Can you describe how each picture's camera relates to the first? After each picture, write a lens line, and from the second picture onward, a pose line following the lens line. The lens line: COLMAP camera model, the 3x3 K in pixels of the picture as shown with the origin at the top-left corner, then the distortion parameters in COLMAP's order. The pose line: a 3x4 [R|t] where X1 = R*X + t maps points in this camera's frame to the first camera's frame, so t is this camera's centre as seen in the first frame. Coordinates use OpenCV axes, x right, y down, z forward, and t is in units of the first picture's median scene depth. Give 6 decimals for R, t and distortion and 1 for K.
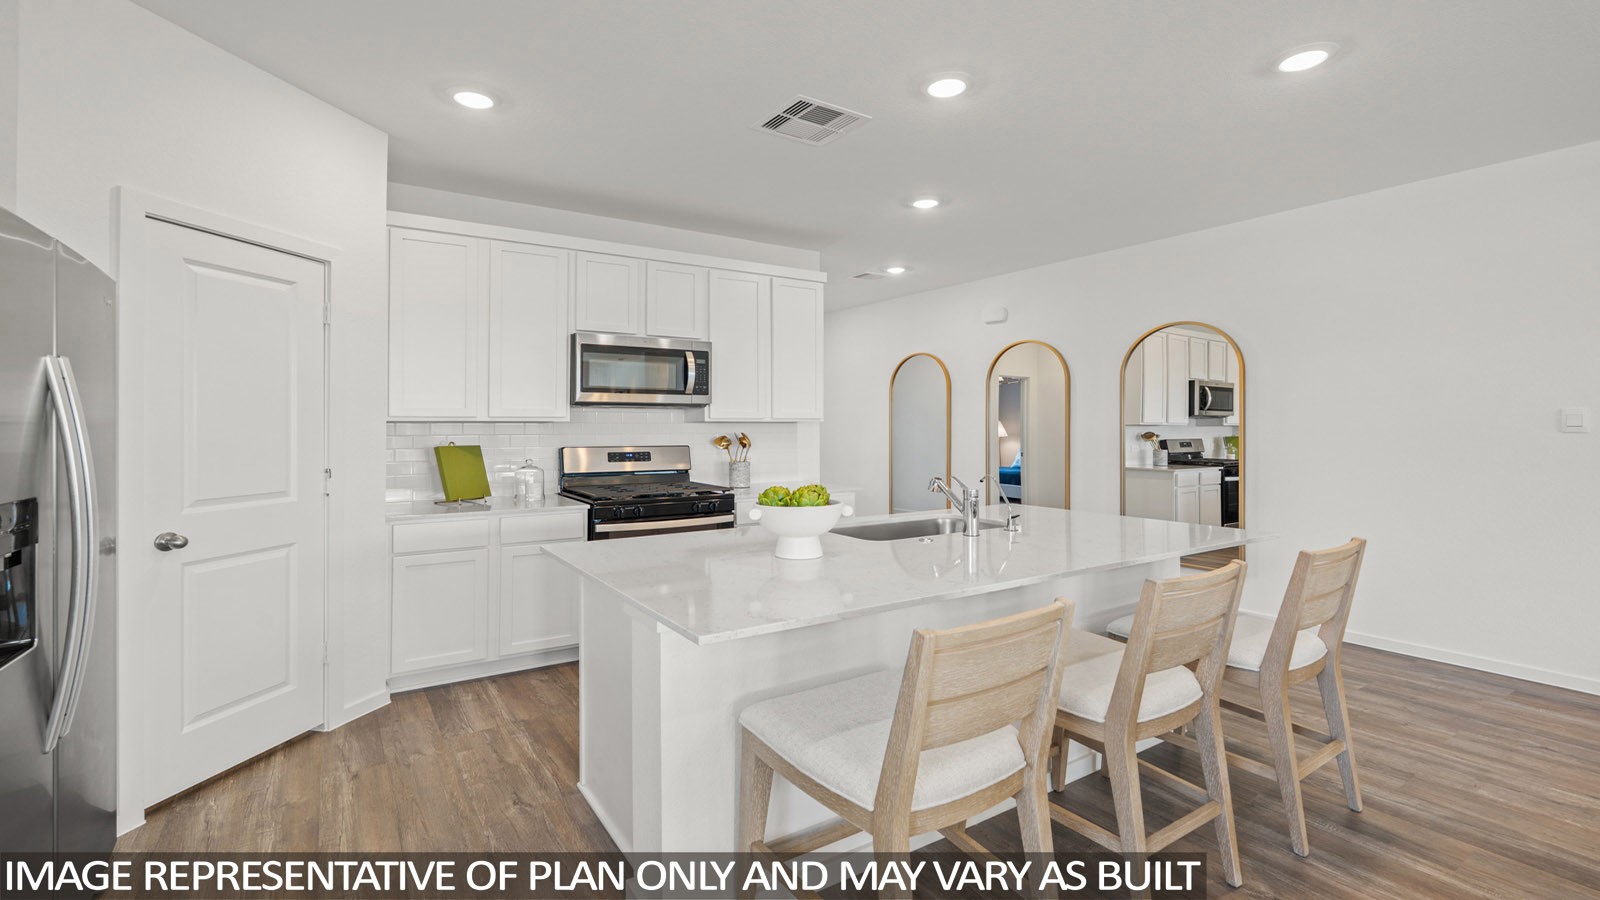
lens RADIAL K [[706.4, 0, 784.9], [0, 706.4, 427.4], [0, 0, 1]] dist [-0.005135, 0.000576]
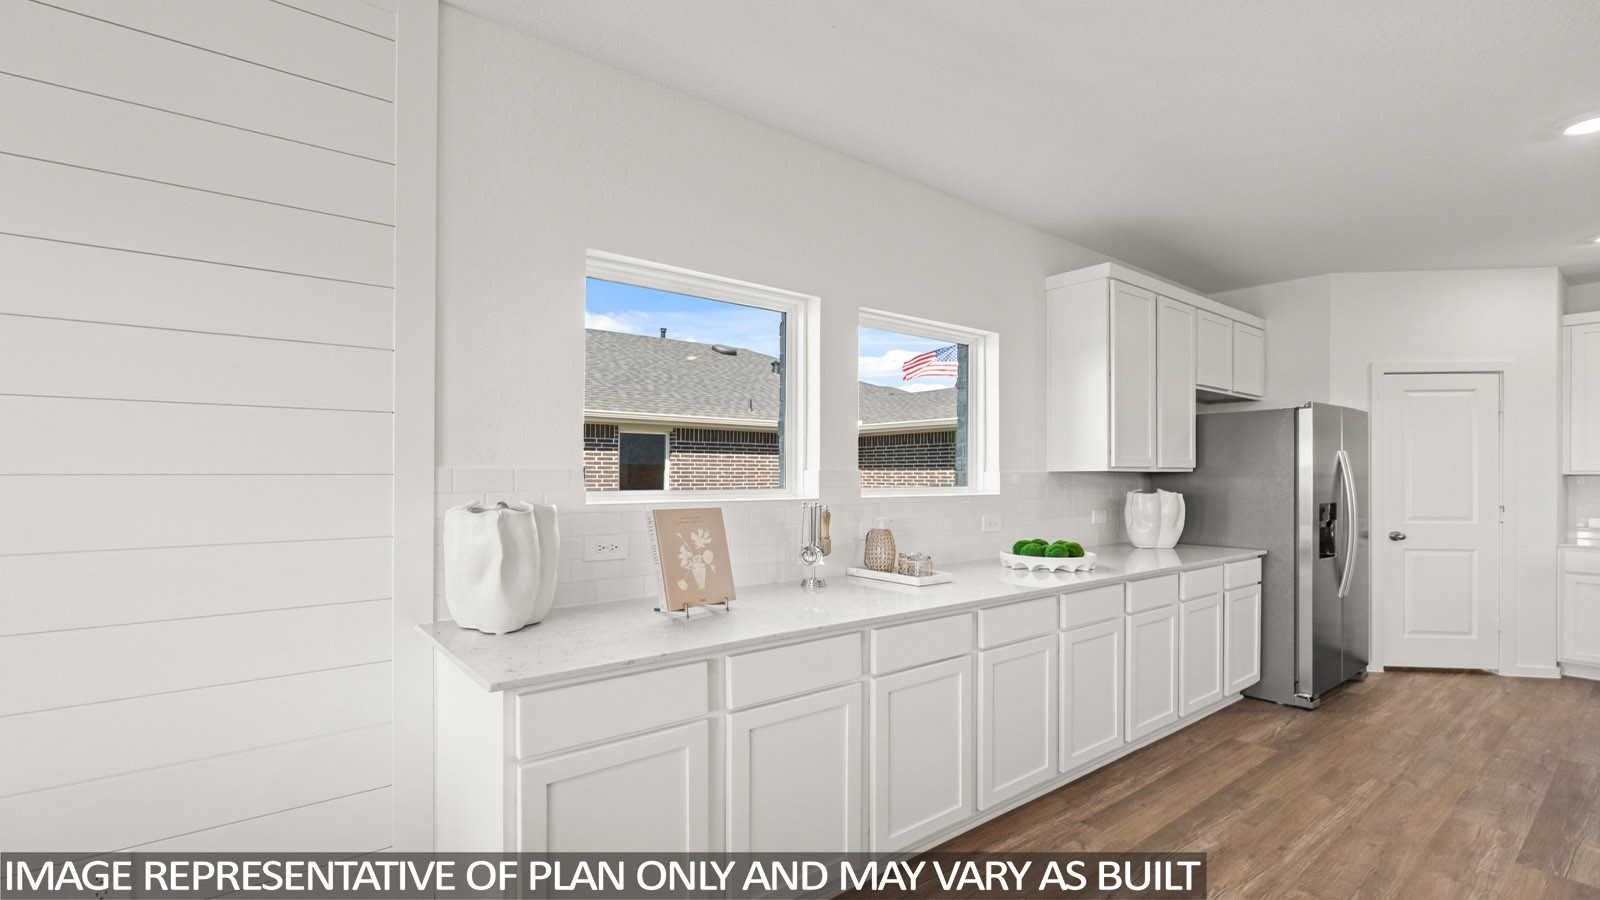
lens RADIAL K [[706.4, 0, 795.8], [0, 706.4, 466.0], [0, 0, 1]] dist [-0.005135, 0.000576]
pose [[0.089428, -0.007560, -0.995965, 0.545641], [-0.007510, 0.999938, -0.008265, -0.002452], [0.995965, 0.008218, 0.089365, -0.495038]]
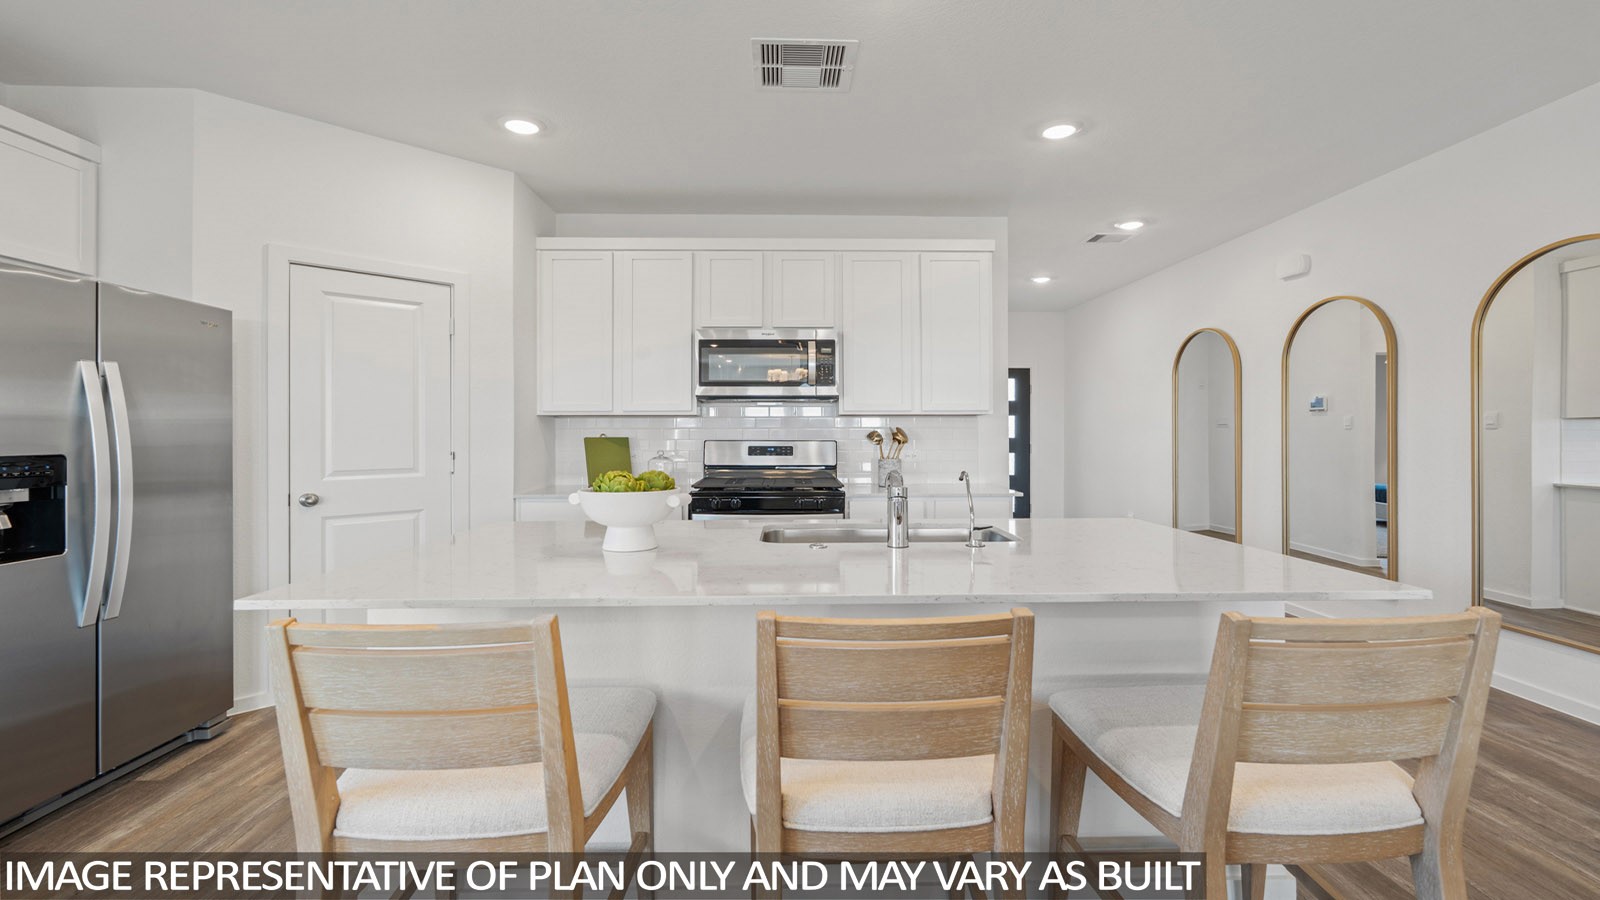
lens RADIAL K [[706.4, 0, 802.3], [0, 706.4, 435.3], [0, 0, 1]] dist [-0.005135, 0.000576]
pose [[0.856272, 0.001638, -0.516522, 0.378605], [-0.000119, 0.999996, 0.002975, 0.018827], [0.516525, -0.002486, 0.856269, 0.188265]]
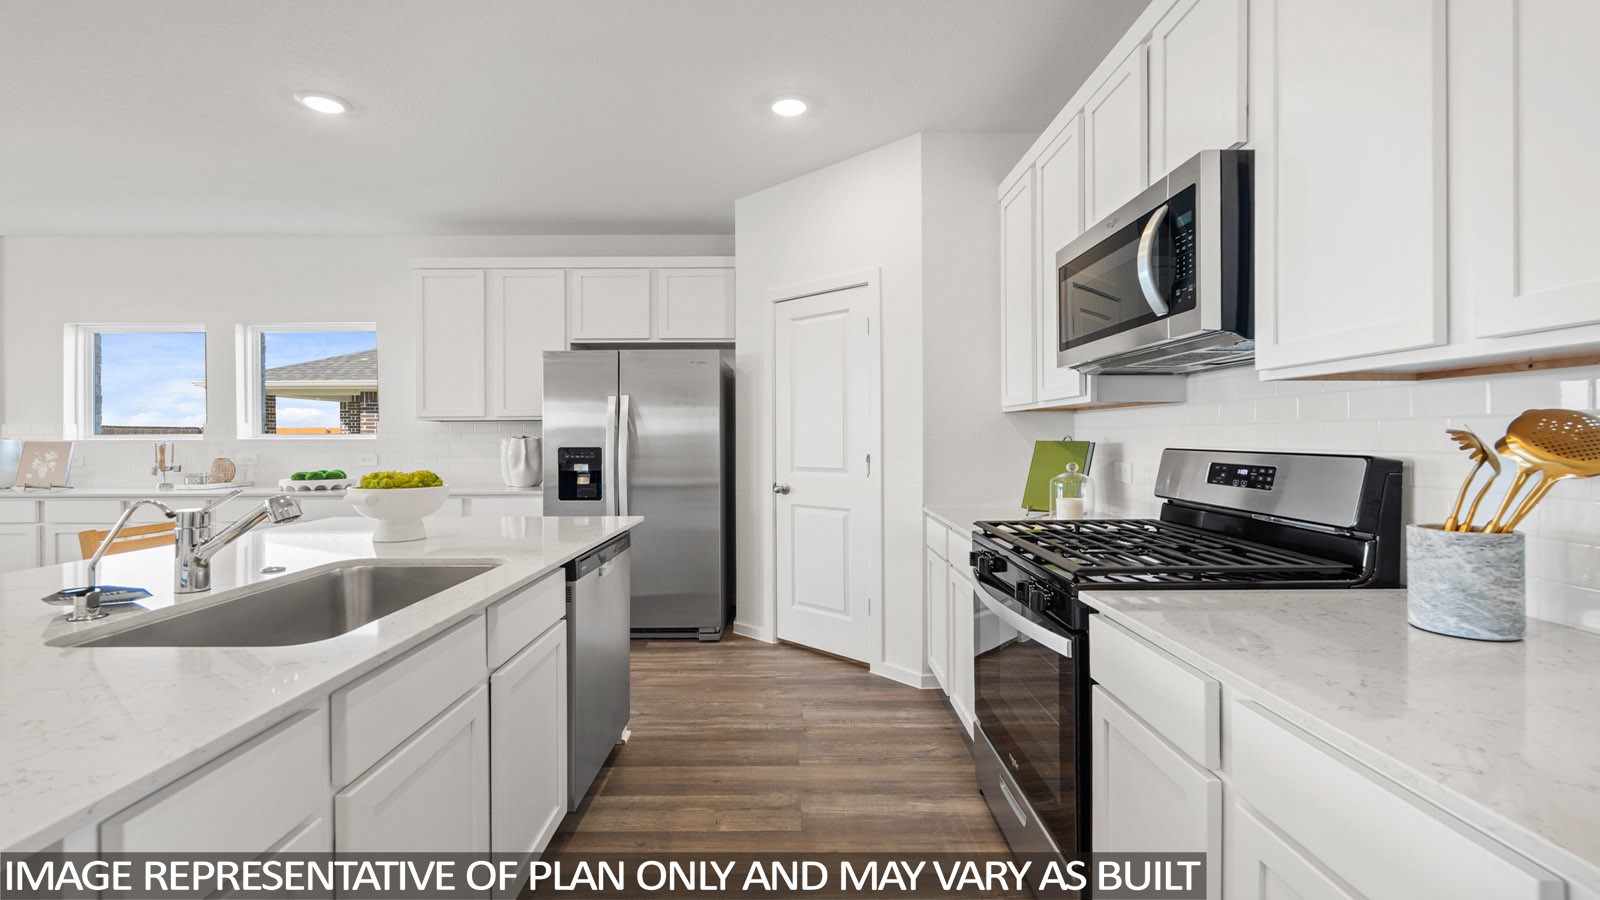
lens RADIAL K [[706.4, 0, 802.9], [0, 706.4, 439.2], [0, 0, 1]] dist [-0.005135, 0.000576]
pose [[-0.531654, 0.007973, -0.846924, 0.318031], [0.003420, 0.999968, 0.007267, 0.017602], [0.846954, 0.000967, -0.531665, 1.133453]]
